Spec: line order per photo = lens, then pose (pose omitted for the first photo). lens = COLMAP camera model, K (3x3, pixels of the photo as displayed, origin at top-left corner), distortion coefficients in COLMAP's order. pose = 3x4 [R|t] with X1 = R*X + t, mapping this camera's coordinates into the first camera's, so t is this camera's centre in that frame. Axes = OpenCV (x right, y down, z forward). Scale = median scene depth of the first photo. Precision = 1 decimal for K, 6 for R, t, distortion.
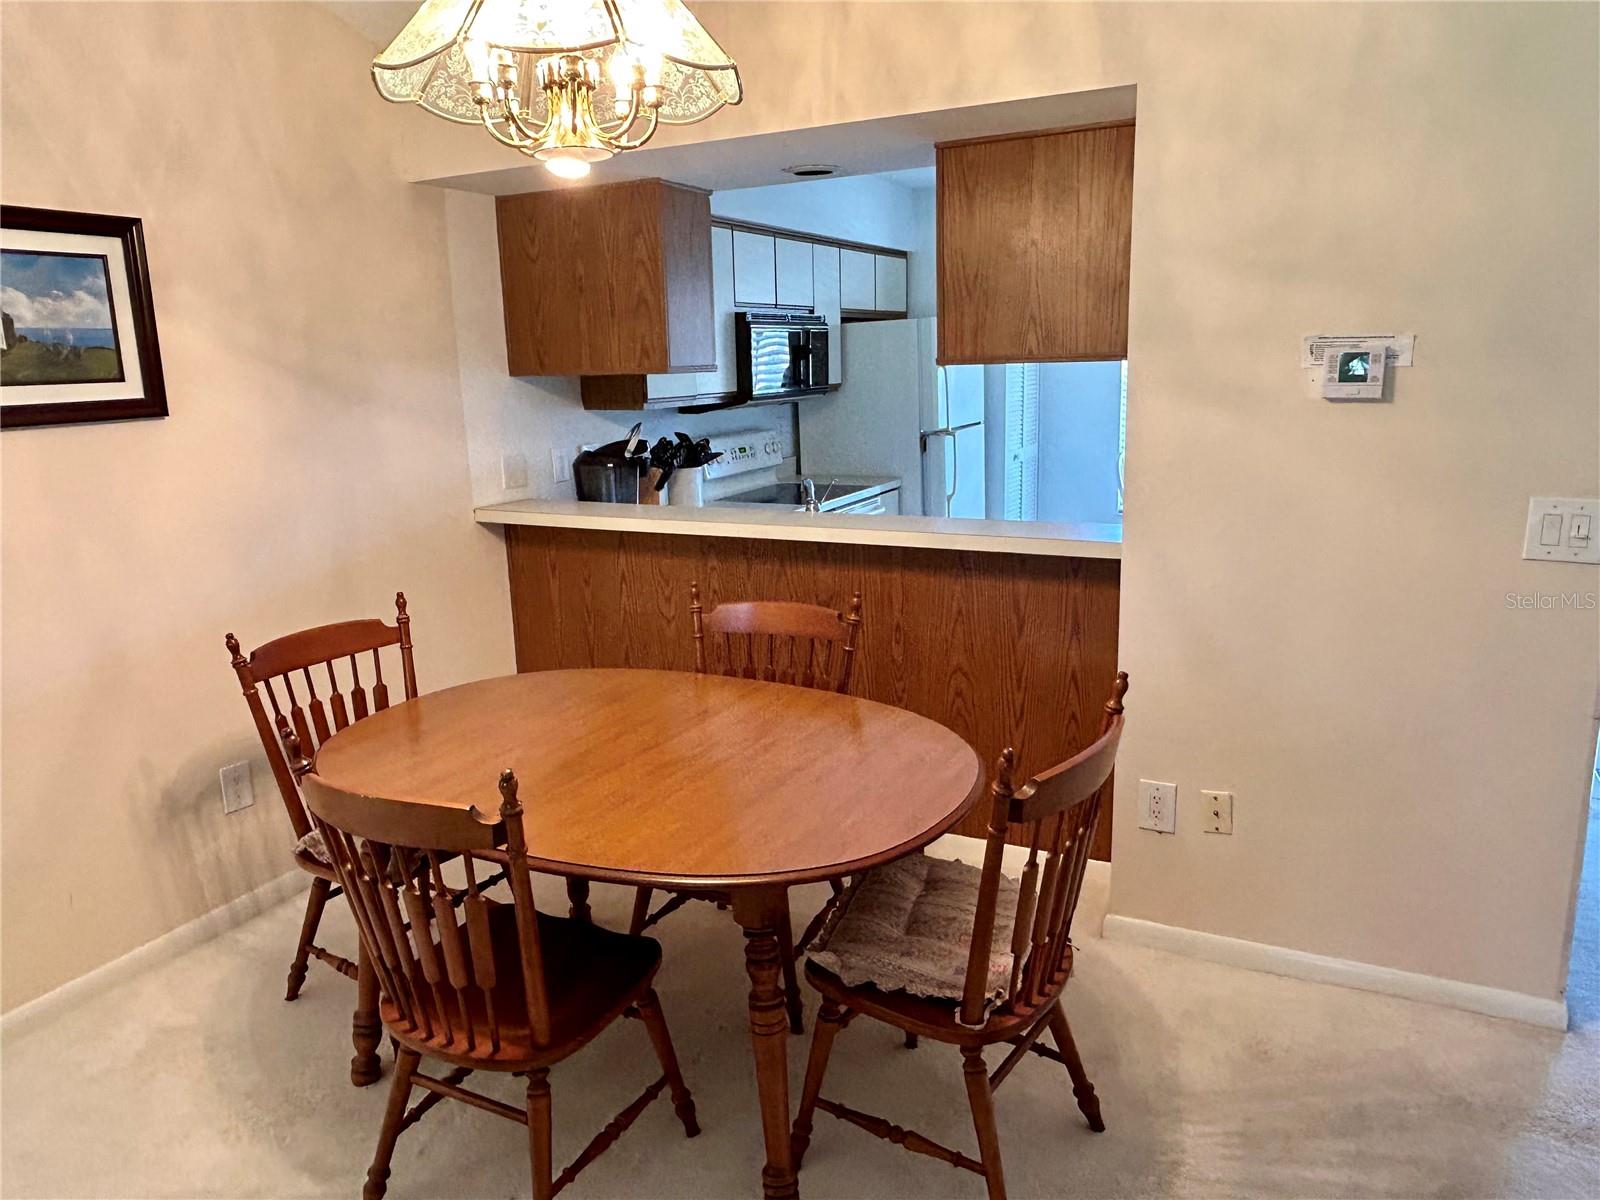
lens RADIAL K [[1081.8, 0, 799.6], [0, 1081.8, 593.9], [0, 0, 1]] dist [-0.003483, -0.002395]
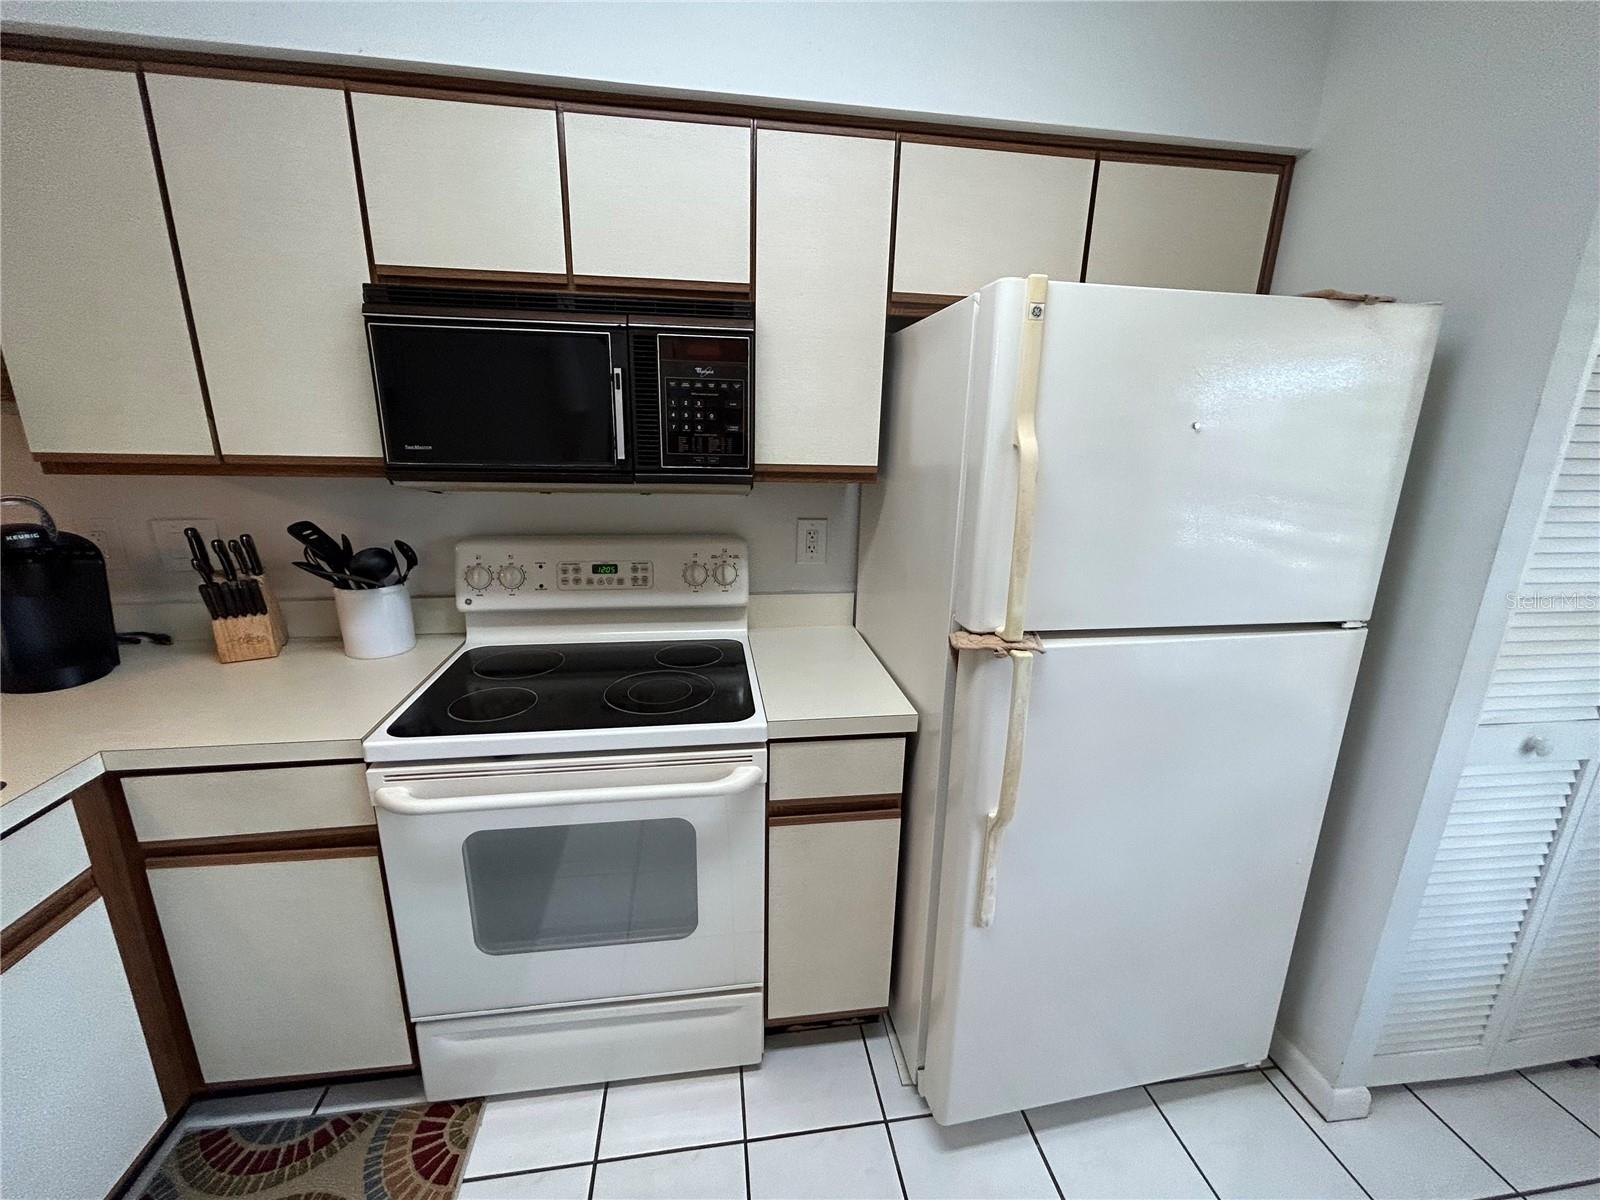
lens RADIAL K [[660.6, 0, 799.9], [0, 660.6, 597.9], [0, 0, 1]] dist [-0.001534, -0.000292]
pose [[0.582231, 0.252505, -0.772819, 0.500350], [-0.215036, 0.964525, 0.153137, -0.357391], [0.784071, 0.077023, 0.615874, 1.627889]]
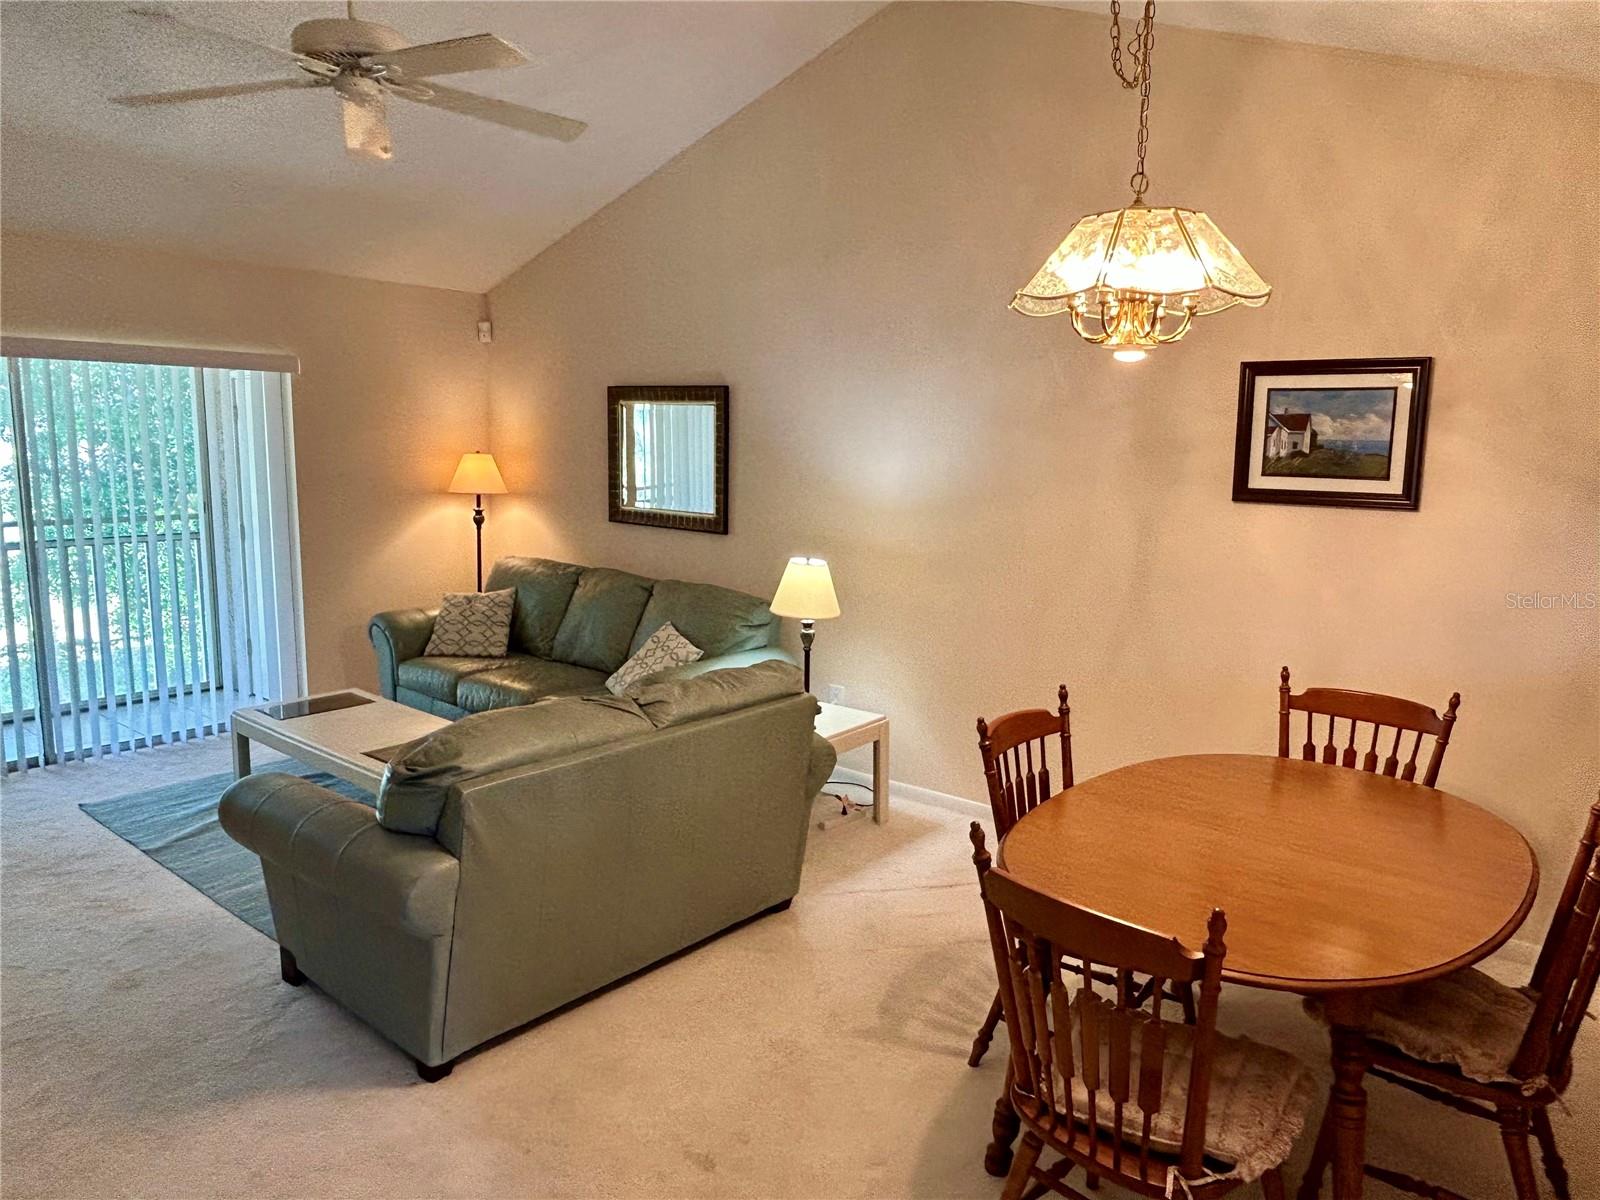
lens RADIAL K [[1083.7, 0, 784.4], [0, 1083.7, 597.4], [0, 0, 1]] dist [0.002432, 0.001603]
pose [[-0.222980, 0.174588, -0.959061, 0.800664], [-0.218128, 0.949949, 0.223644, -0.188694], [0.950105, 0.259066, -0.173737, 0.544790]]
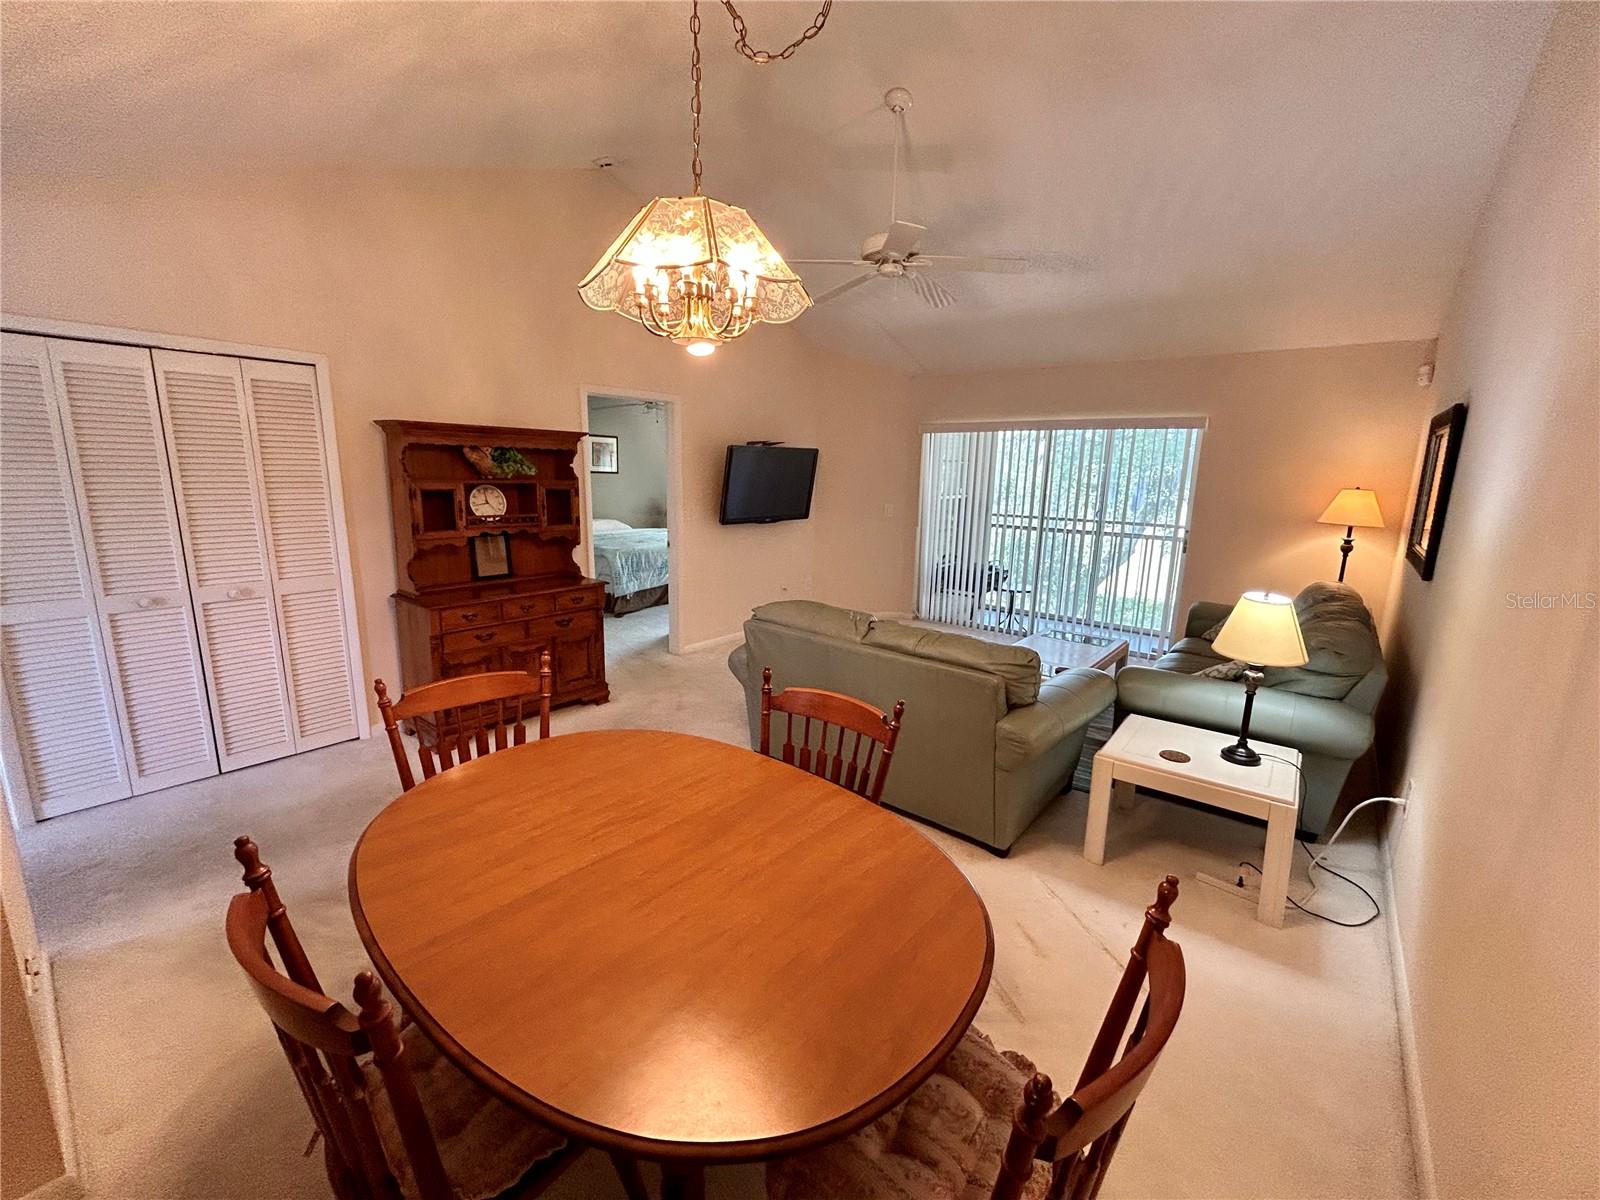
lens RADIAL K [[649.5, 0, 800.8], [0, 649.5, 597.4], [0, 0, 1]] dist [-0.001344, 0.000198]
pose [[-0.979679, -0.026727, 0.198782, -0.332555], [0.053788, 0.919769, 0.388756, -0.254220], [-0.193223, 0.391548, -0.899641, 1.182005]]
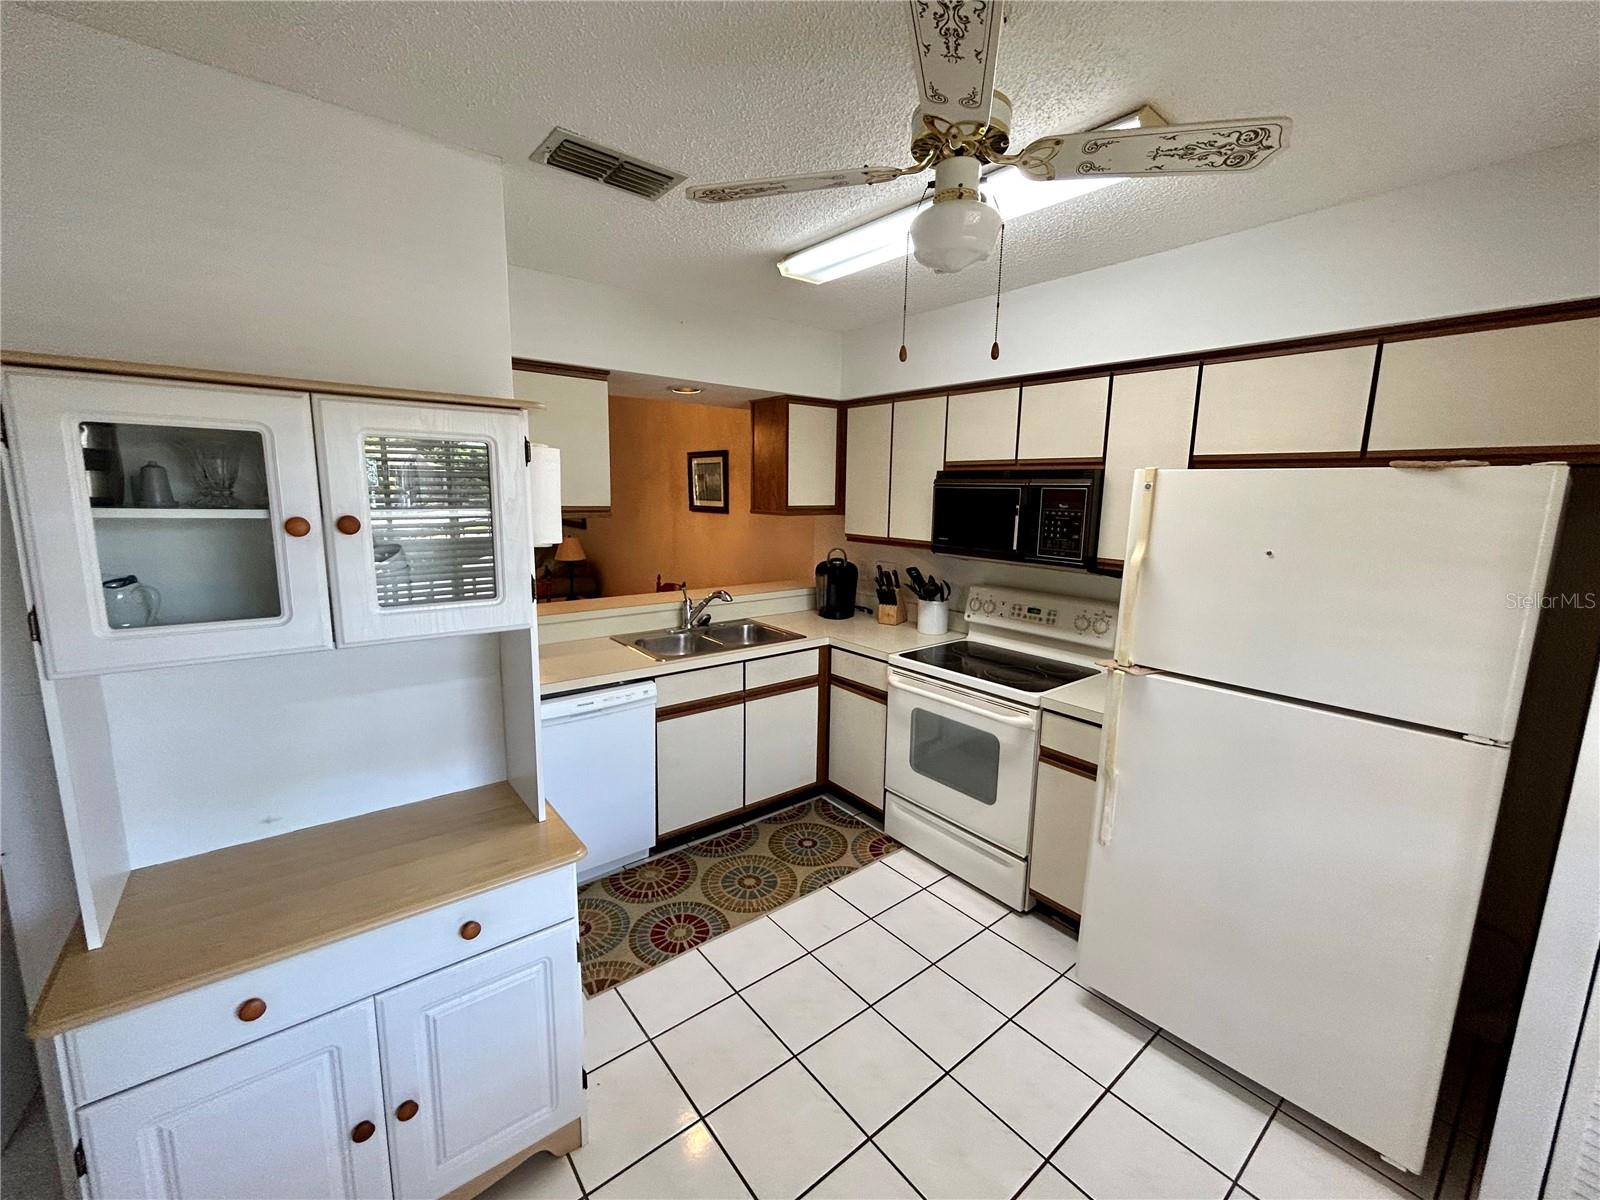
lens RADIAL K [[649.5, 0, 800.8], [0, 649.5, 597.4], [0, 0, 1]] dist [-0.001344, 0.000198]
pose [[-0.408153, 0.176010, -0.895786, 1.011324], [-0.199558, 0.940306, 0.275683, -0.487128], [0.890836, 0.291282, -0.348664, 1.890700]]
